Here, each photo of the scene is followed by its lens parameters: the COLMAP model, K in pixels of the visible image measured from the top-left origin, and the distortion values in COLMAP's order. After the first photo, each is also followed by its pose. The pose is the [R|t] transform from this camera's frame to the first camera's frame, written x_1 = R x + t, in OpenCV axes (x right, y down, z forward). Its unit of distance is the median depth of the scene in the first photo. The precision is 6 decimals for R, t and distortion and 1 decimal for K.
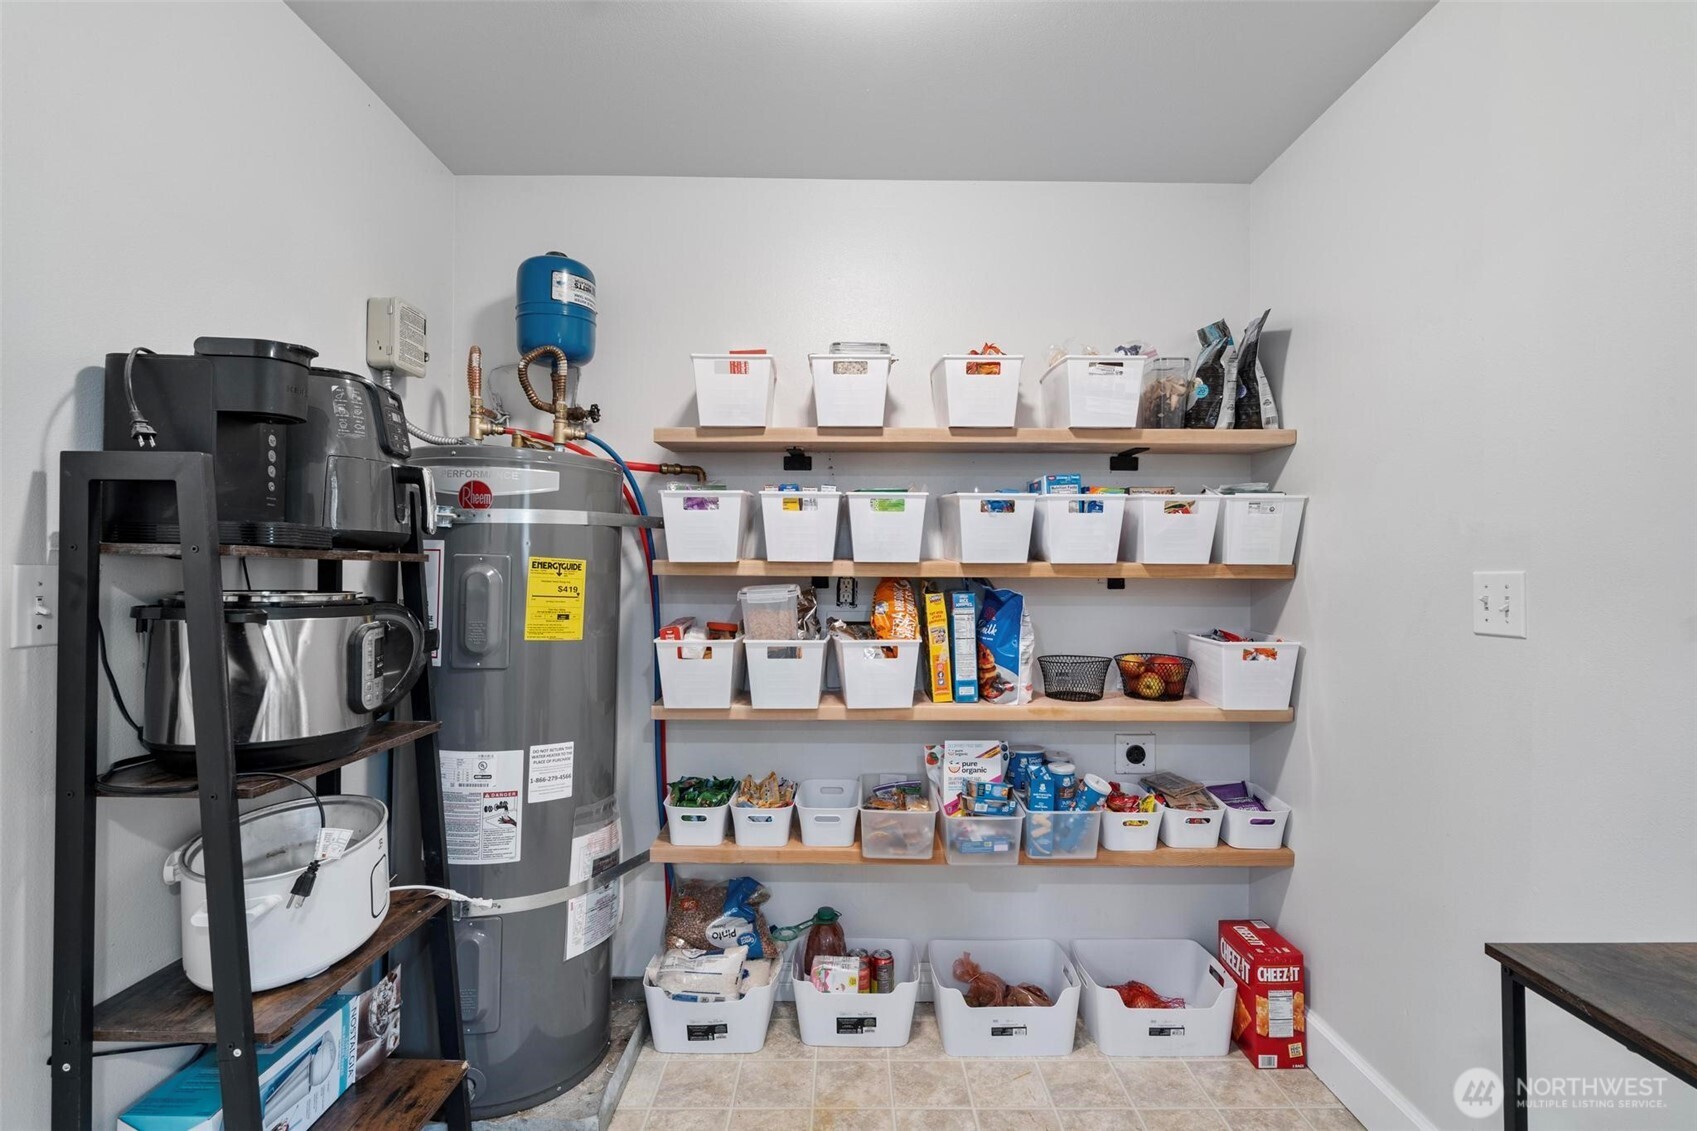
lens RADIAL K [[820.3, 0, 848.5], [0, 820.3, 565.5], [0, 0, 1]] dist [-0.004351, -0.000441]
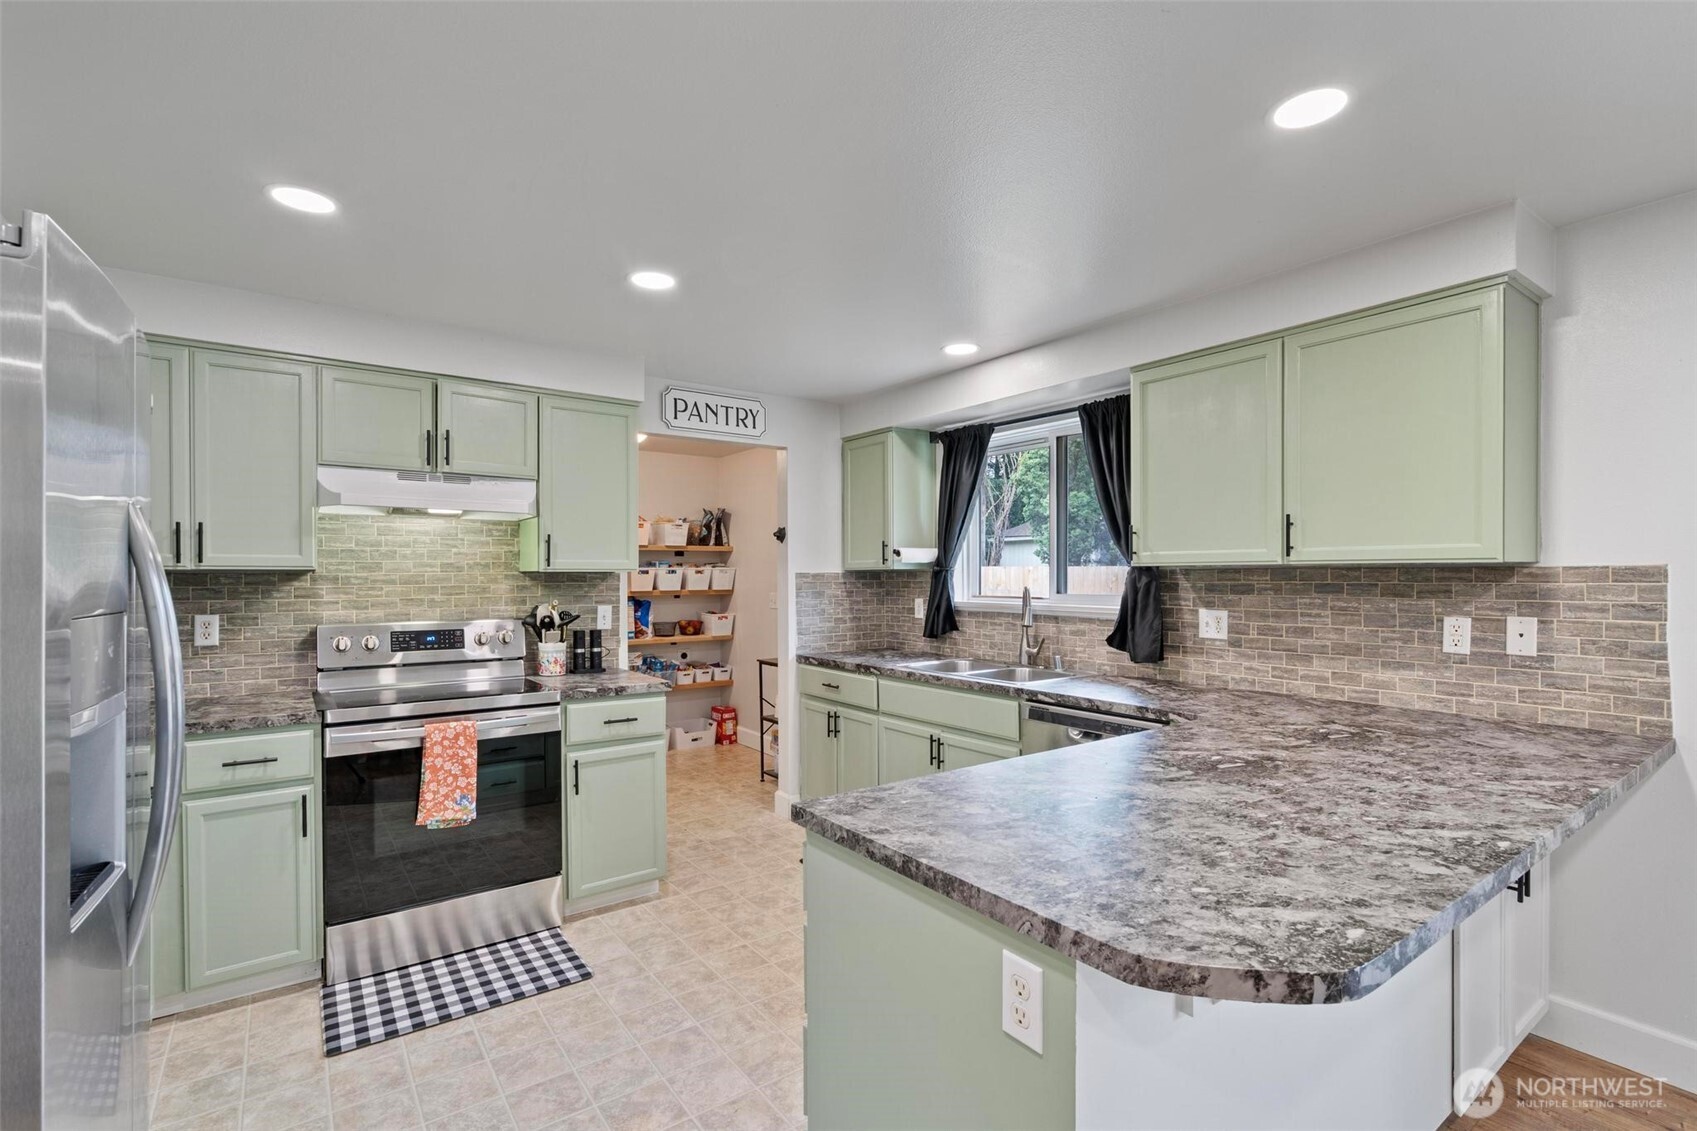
lens RADIAL K [[788.1, 0, 853.3], [0, 788.1, 573.5], [0, 0, 1]] dist [0.001882, 0.000156]
pose [[0.809763, -0.009261, 0.586683, -0.859133], [0.004387, 0.999943, 0.009730, -0.089201], [-0.586740, -0.005305, 0.809758, -1.728627]]
